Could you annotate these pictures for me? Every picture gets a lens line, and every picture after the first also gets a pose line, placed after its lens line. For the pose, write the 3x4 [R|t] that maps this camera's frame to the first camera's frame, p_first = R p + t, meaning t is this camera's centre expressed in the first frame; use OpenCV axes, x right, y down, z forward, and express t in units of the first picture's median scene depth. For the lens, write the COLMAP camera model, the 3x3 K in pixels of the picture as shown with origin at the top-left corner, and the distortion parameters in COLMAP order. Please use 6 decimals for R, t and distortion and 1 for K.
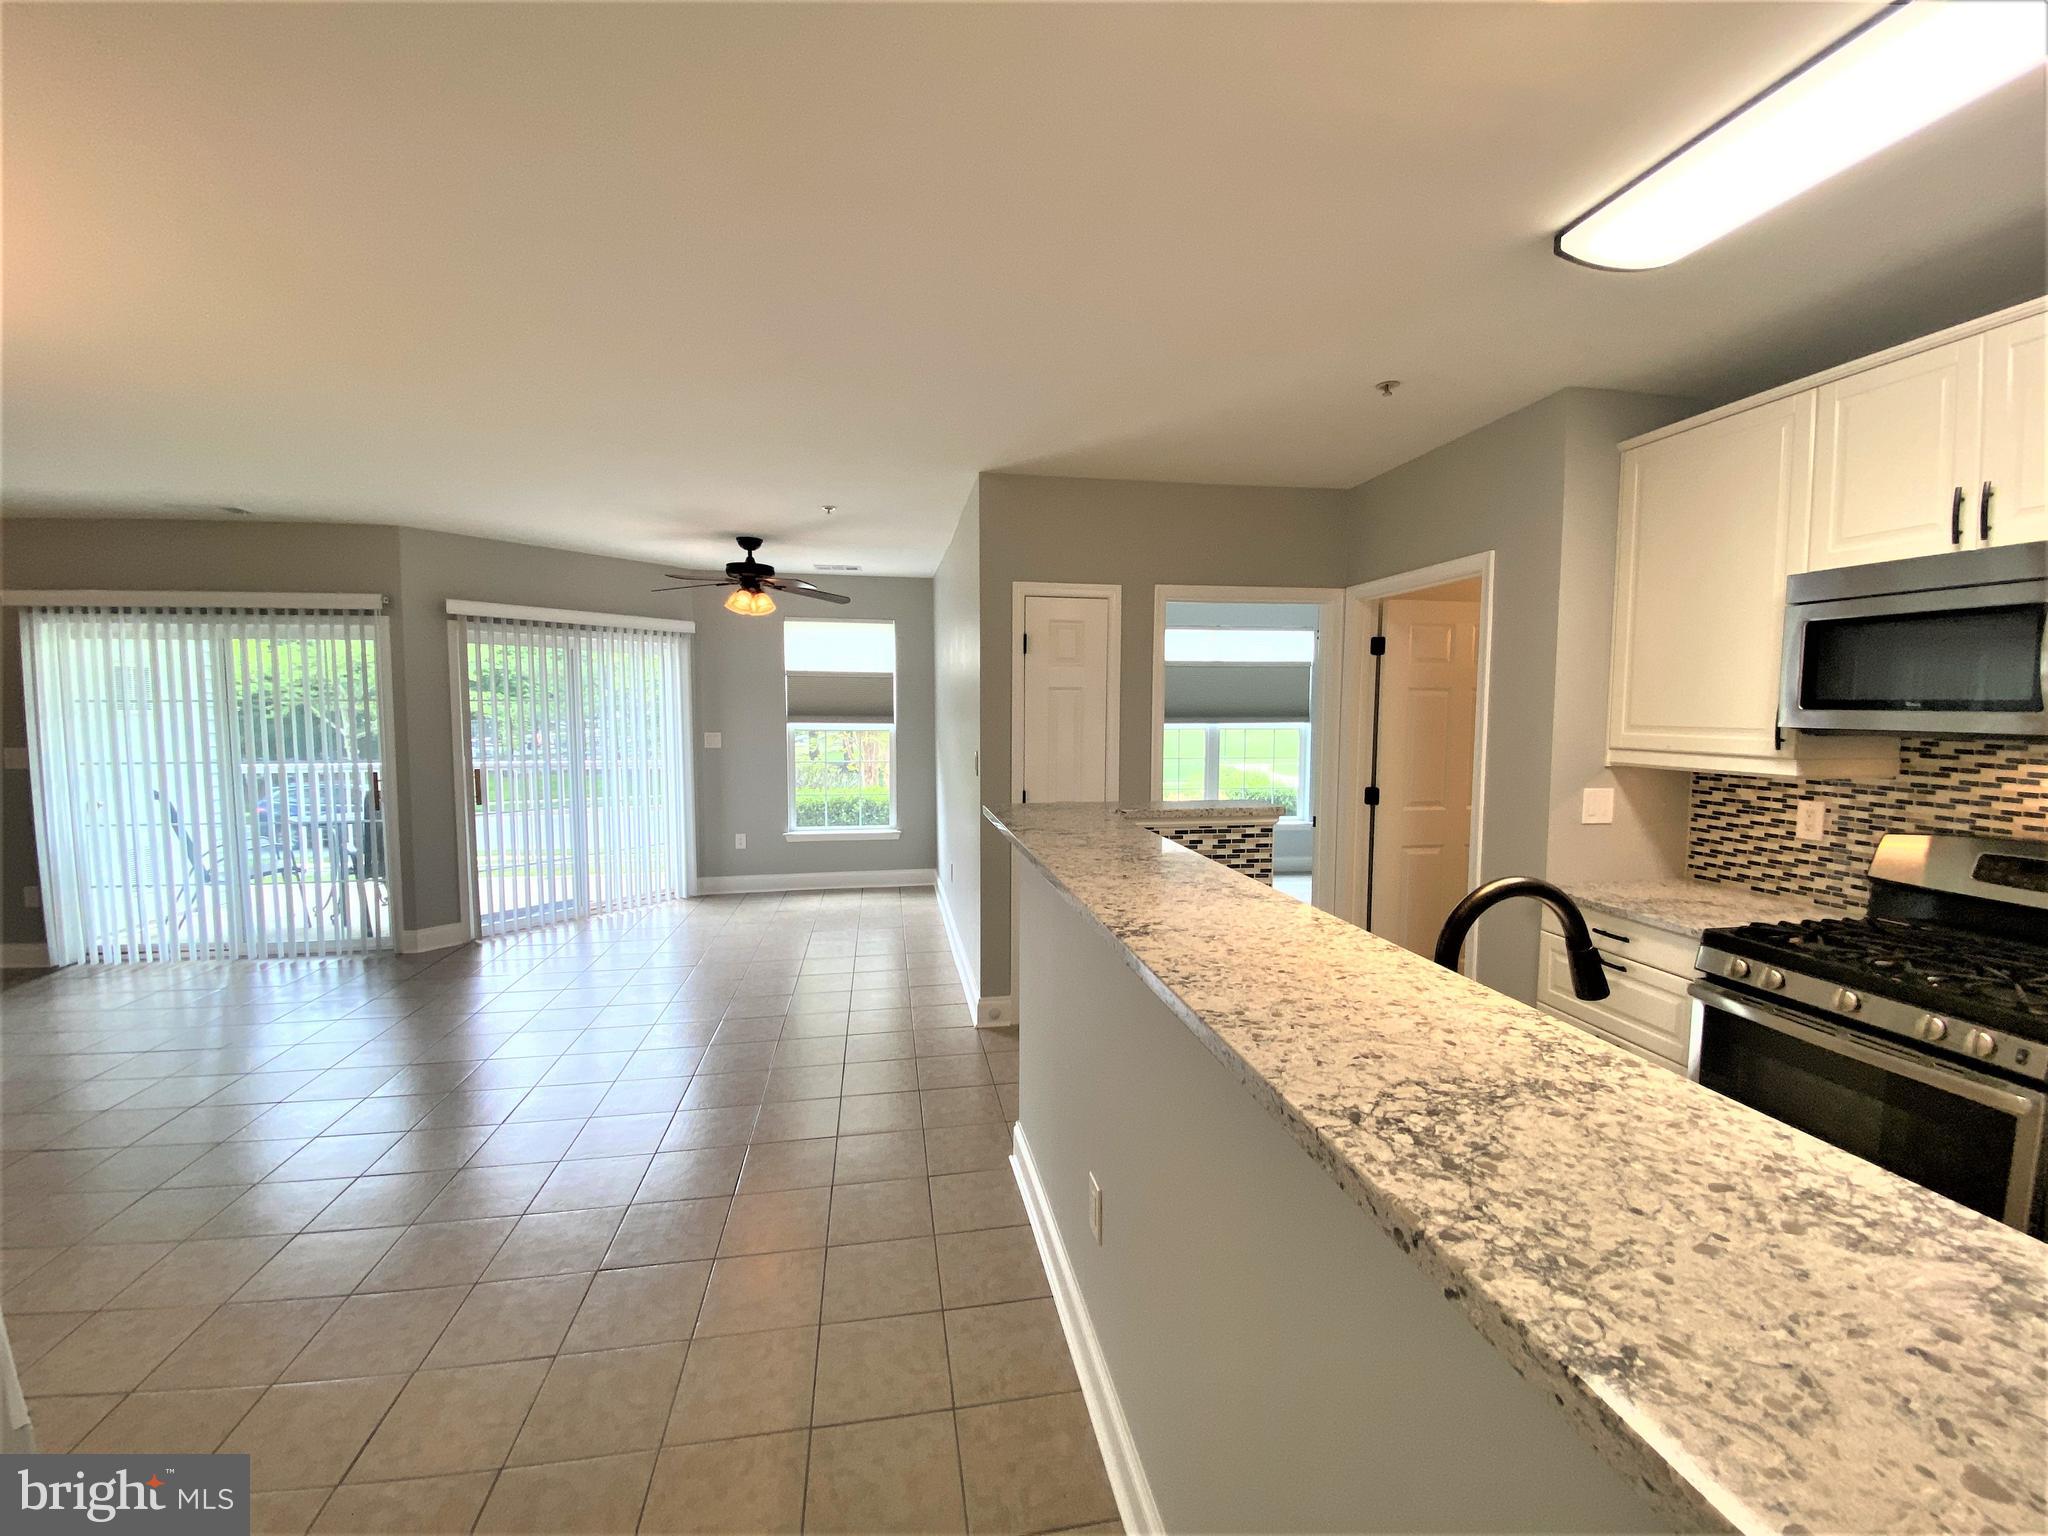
lens RADIAL K [[821.1, 0, 1021.7], [0, 821.1, 758.1], [0, 0, 1]] dist [0.009468, -0.012118]
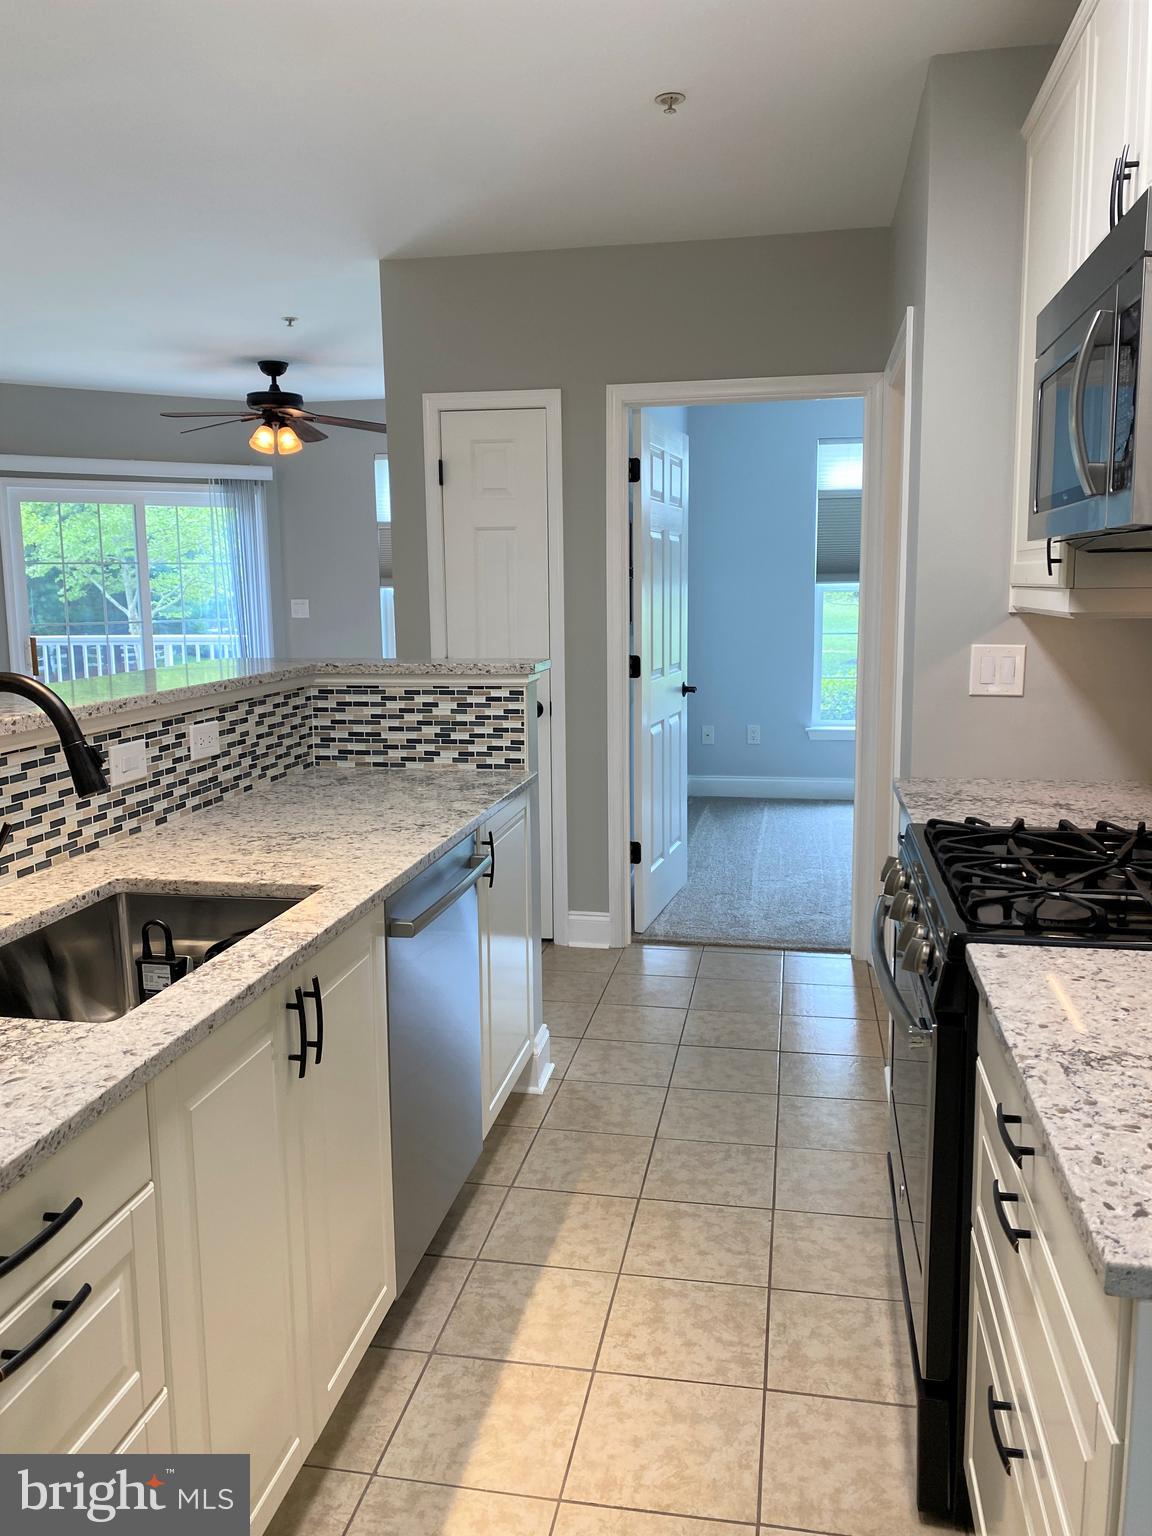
lens RADIAL K [[1161.0, 0, 574.3], [0, 1161.0, 738.4], [0, 0, 1]] dist [0.029570, -0.027473]
pose [[0.936421, 0.030812, -0.349522, 0.417365], [-0.005092, 0.997225, 0.074270, 0.026570], [0.350840, -0.067768, 0.933980, -0.024239]]
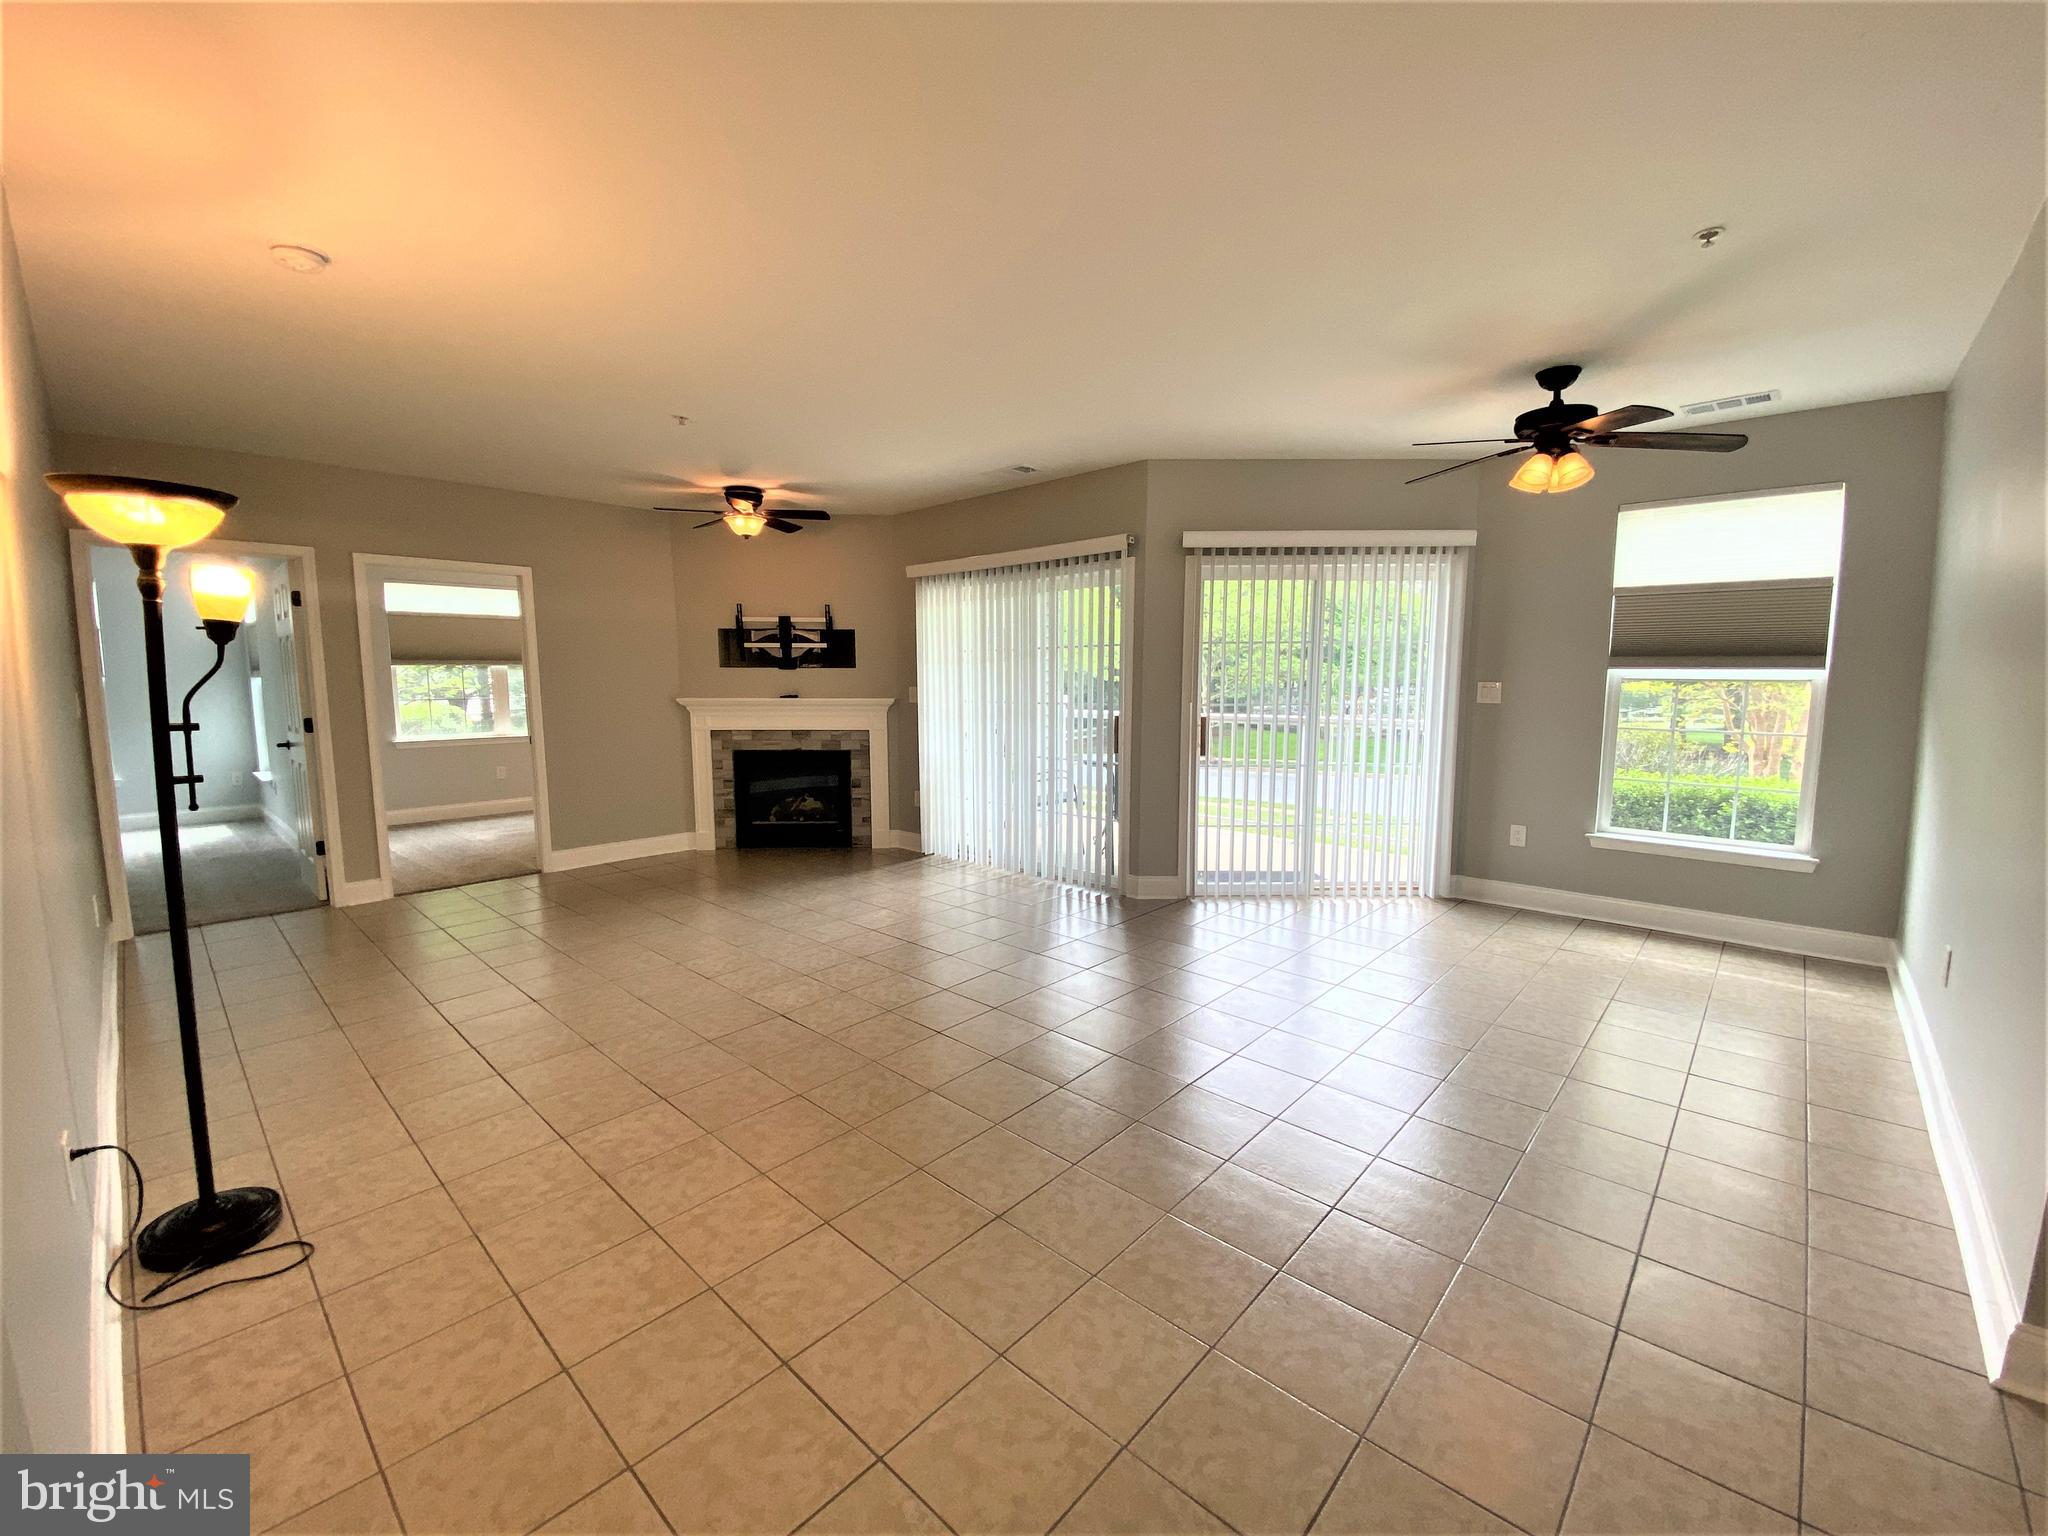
lens RADIAL K [[821.1, 0, 1030.4], [0, 821.1, 771.0], [0, 0, 1]] dist [0.009468, -0.012118]
pose [[0.608339, 0.087328, -0.788858, -0.052834], [-0.045785, 0.996134, 0.074966, 0.014910], [0.792355, -0.009486, 0.609986, 0.309708]]
